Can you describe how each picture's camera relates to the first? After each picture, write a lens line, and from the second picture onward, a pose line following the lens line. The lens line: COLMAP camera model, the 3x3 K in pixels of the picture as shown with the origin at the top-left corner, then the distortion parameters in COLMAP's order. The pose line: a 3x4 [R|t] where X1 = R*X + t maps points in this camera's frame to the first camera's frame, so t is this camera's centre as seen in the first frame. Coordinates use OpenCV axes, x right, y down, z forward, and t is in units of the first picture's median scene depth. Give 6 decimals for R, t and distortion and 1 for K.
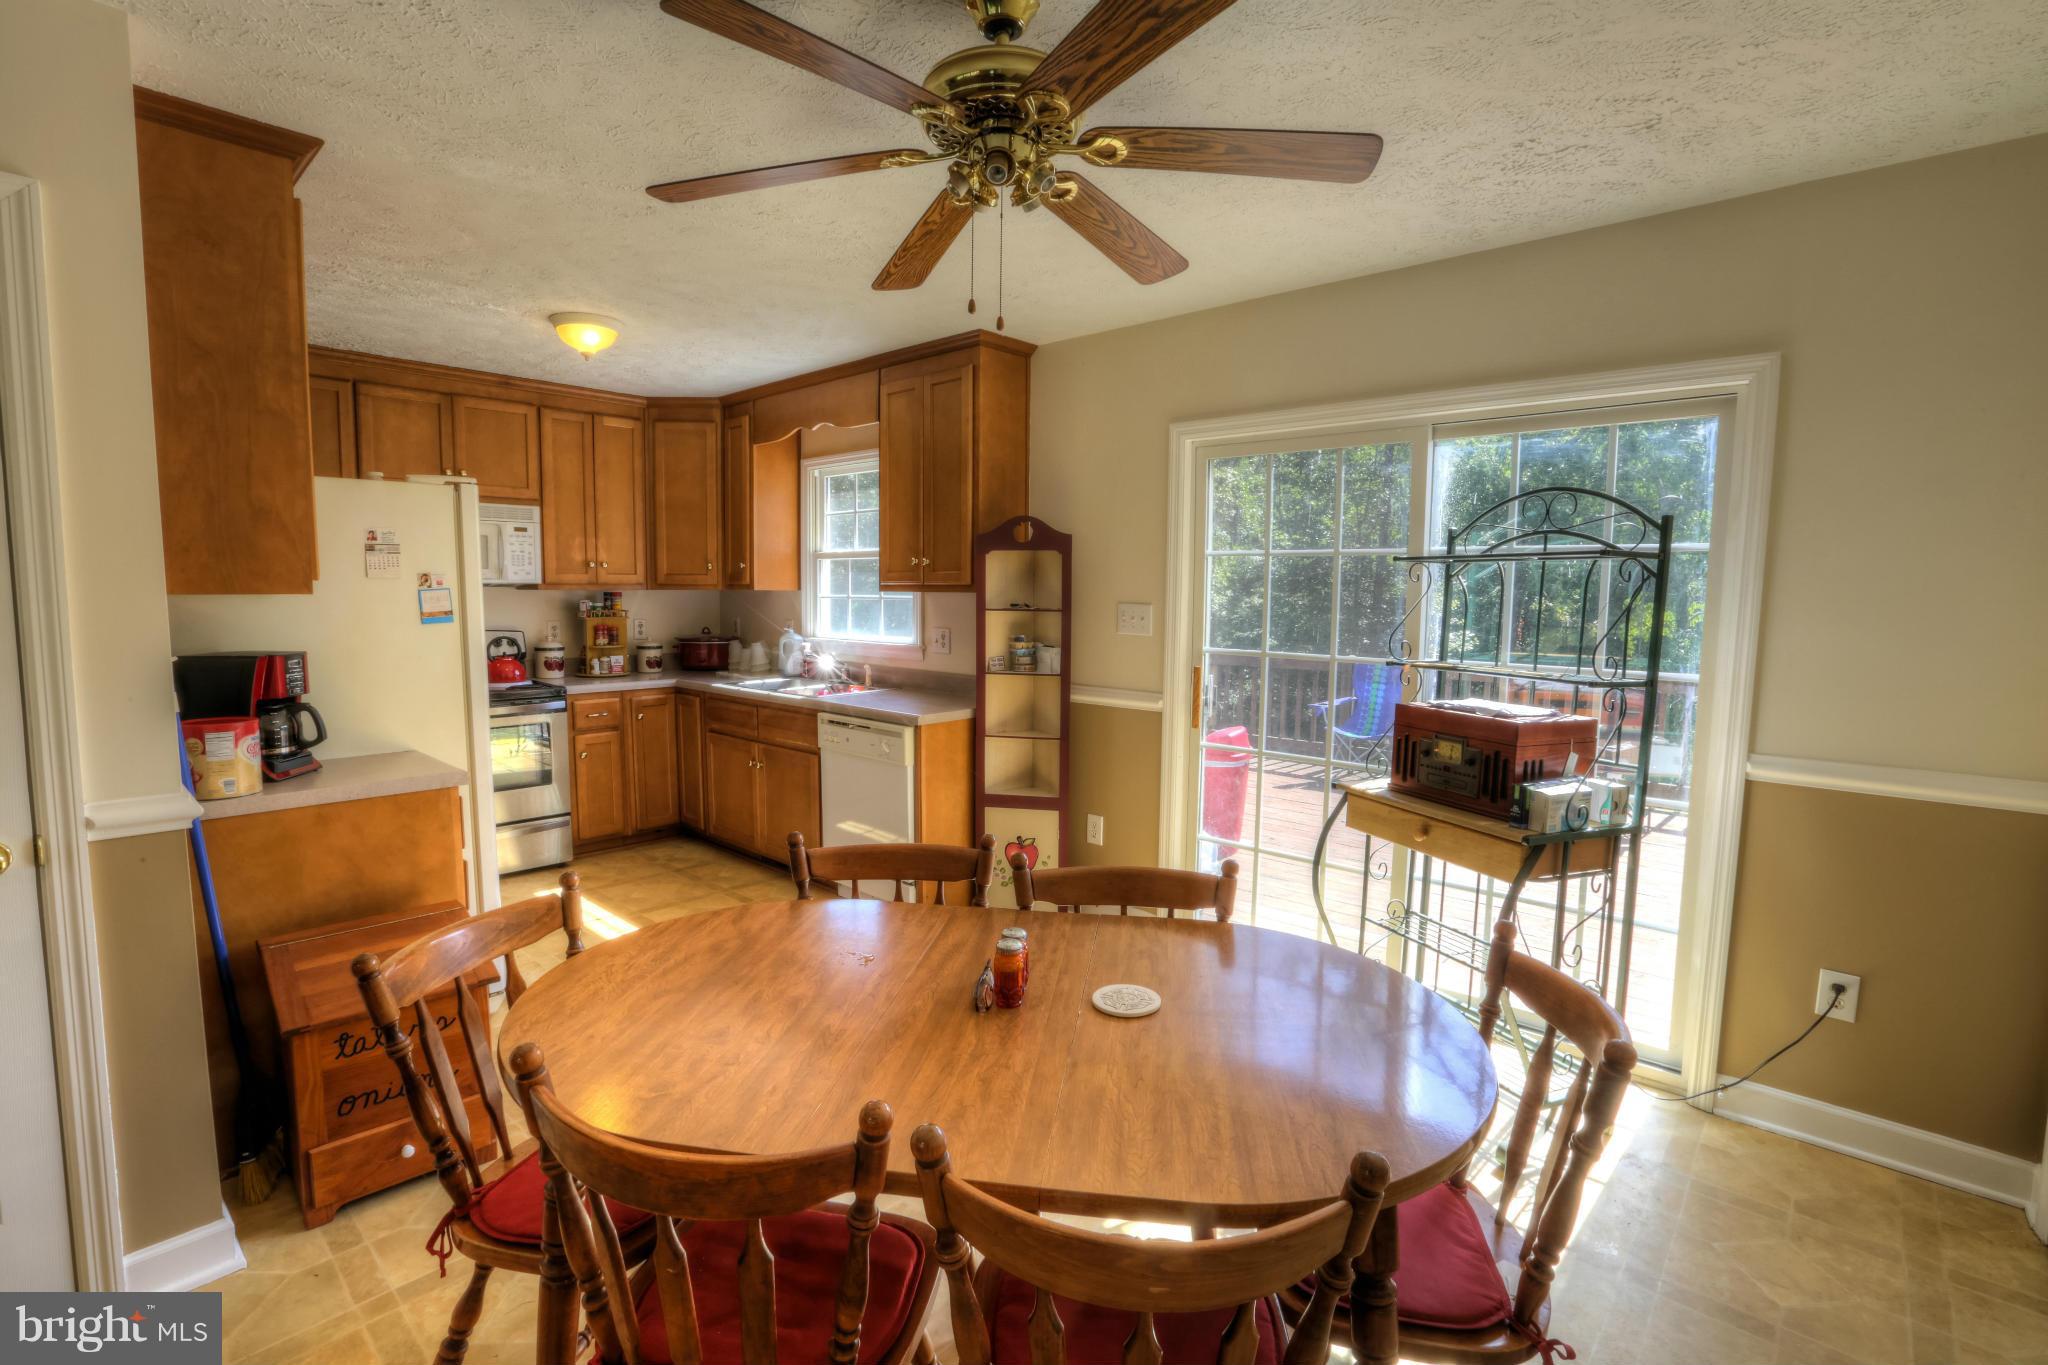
lens RADIAL K [[935.4, 0, 1024.0], [0, 935.4, 682.5], [0, 0, 1]] dist [-0.058072, 0.021973]
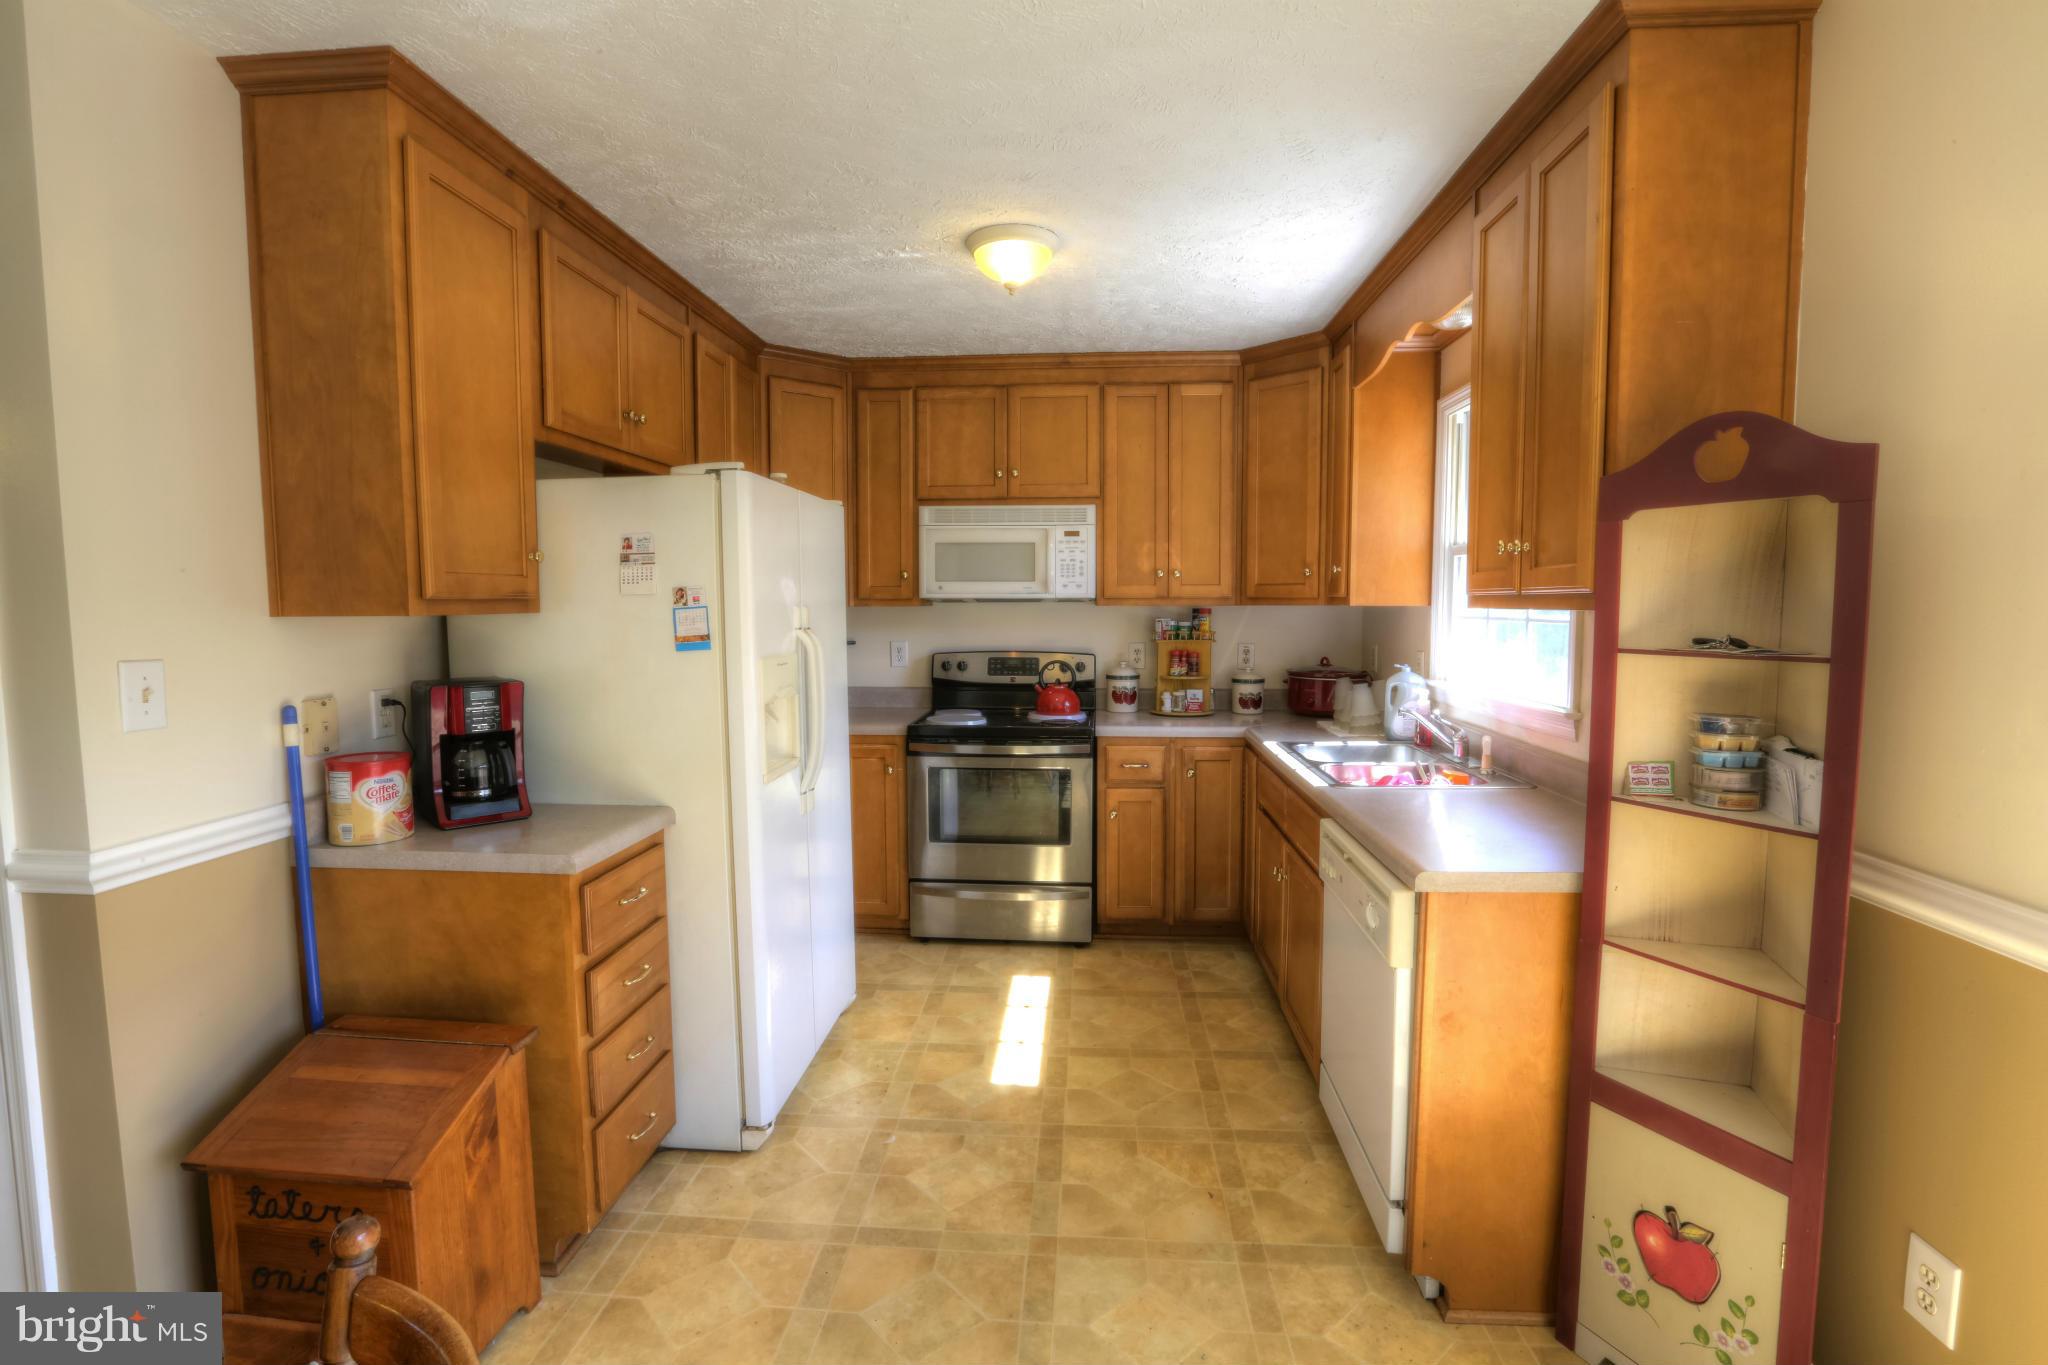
lens RADIAL K [[935.4, 0, 1024.0], [0, 935.4, 682.5], [0, 0, 1]] dist [-0.058072, 0.021973]
pose [[0.617085, 0.057052, -0.784825, 0.101051], [-0.070038, 0.997392, 0.017436, -0.043592], [0.783773, 0.044208, 0.619472, 0.447050]]
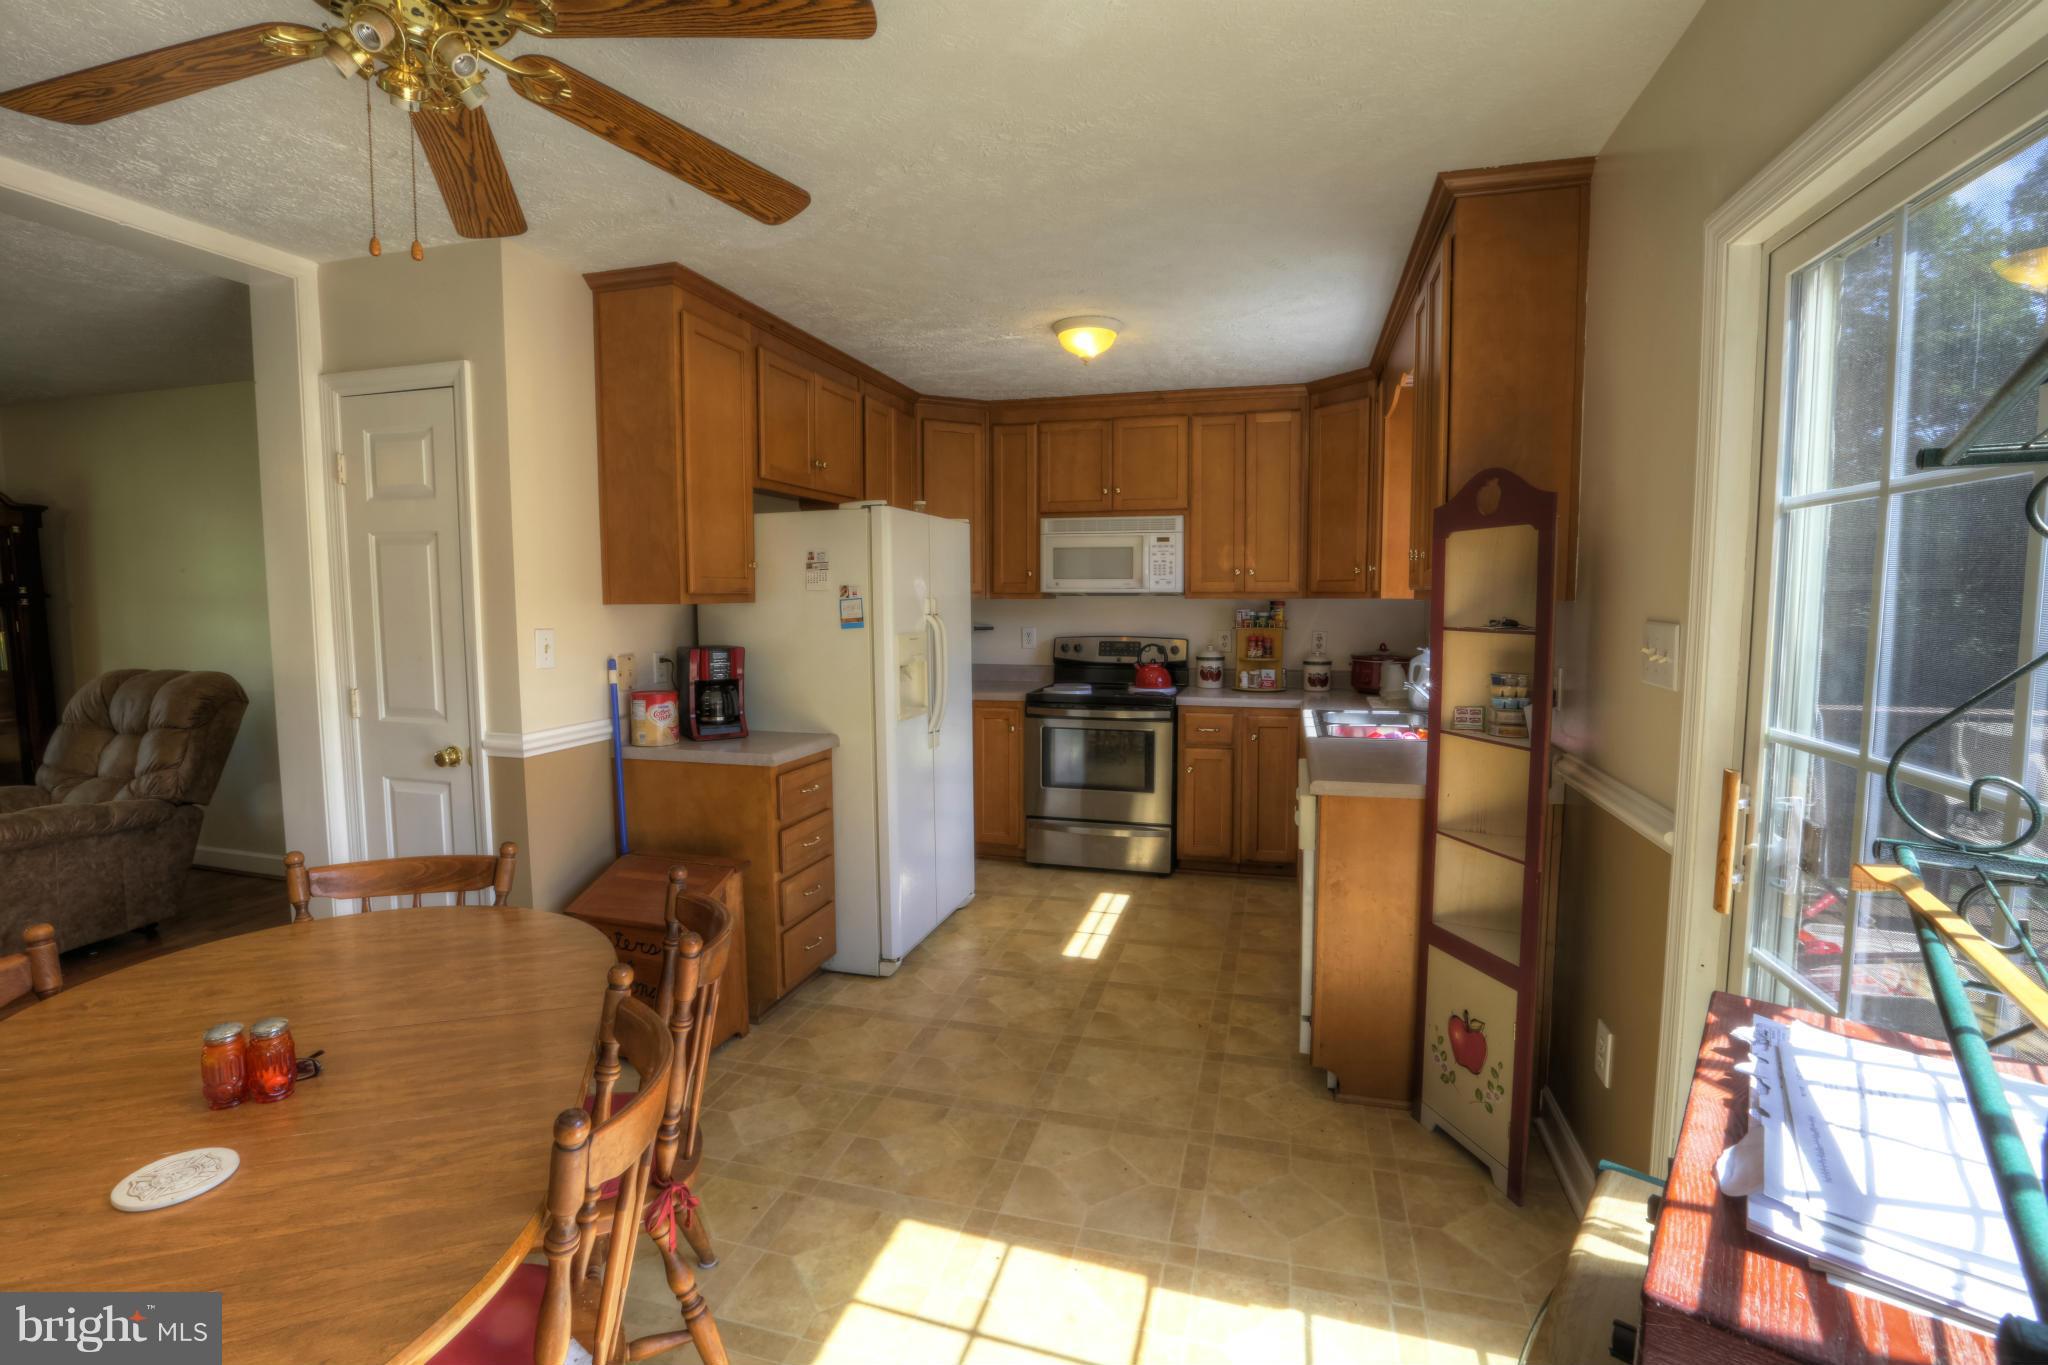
lens RADIAL K [[935.4, 0, 1024.0], [0, 935.4, 682.5], [0, 0, 1]] dist [-0.058072, 0.021973]
pose [[0.449412, 0.071877, -0.890428, 0.316827], [-0.081186, 0.995919, 0.039417, -0.037143], [0.889628, 0.054575, 0.453413, 0.404688]]
